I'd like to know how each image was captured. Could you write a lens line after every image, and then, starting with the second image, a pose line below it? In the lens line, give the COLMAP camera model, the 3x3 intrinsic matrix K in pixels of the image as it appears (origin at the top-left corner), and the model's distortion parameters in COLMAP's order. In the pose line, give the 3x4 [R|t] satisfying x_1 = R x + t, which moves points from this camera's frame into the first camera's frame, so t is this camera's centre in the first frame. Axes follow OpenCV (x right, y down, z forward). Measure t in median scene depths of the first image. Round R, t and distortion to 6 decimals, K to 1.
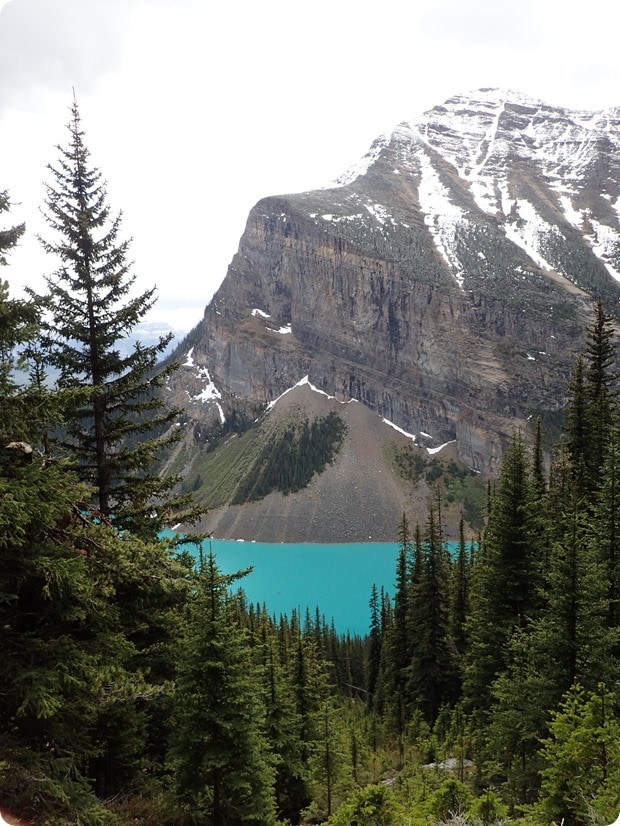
lens RADIAL K [[612.1, 0, 310.8], [0, 612.1, 411.2], [0, 0, 1]] dist [0.004313, -0.003086]
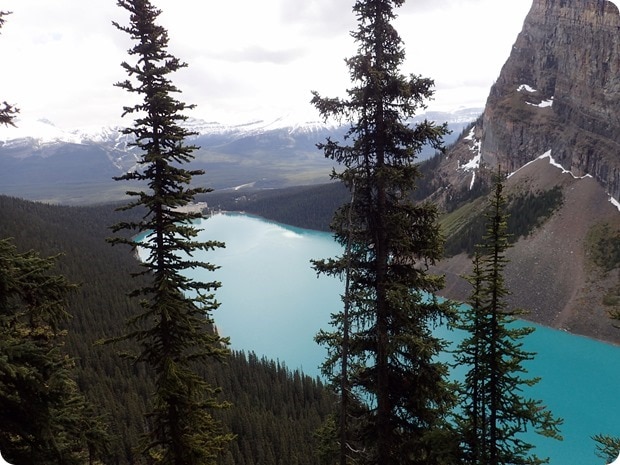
lens RADIAL K [[459.4, 0, 310.0], [0, 459.4, 231.5], [0, 0, 1]] dist [0.004313, -0.003086]
pose [[0.694969, 0.142571, -0.704764, 0.256042], [-0.056292, 0.987925, 0.144343, -0.010059], [0.716833, -0.060642, 0.694603, 0.170501]]
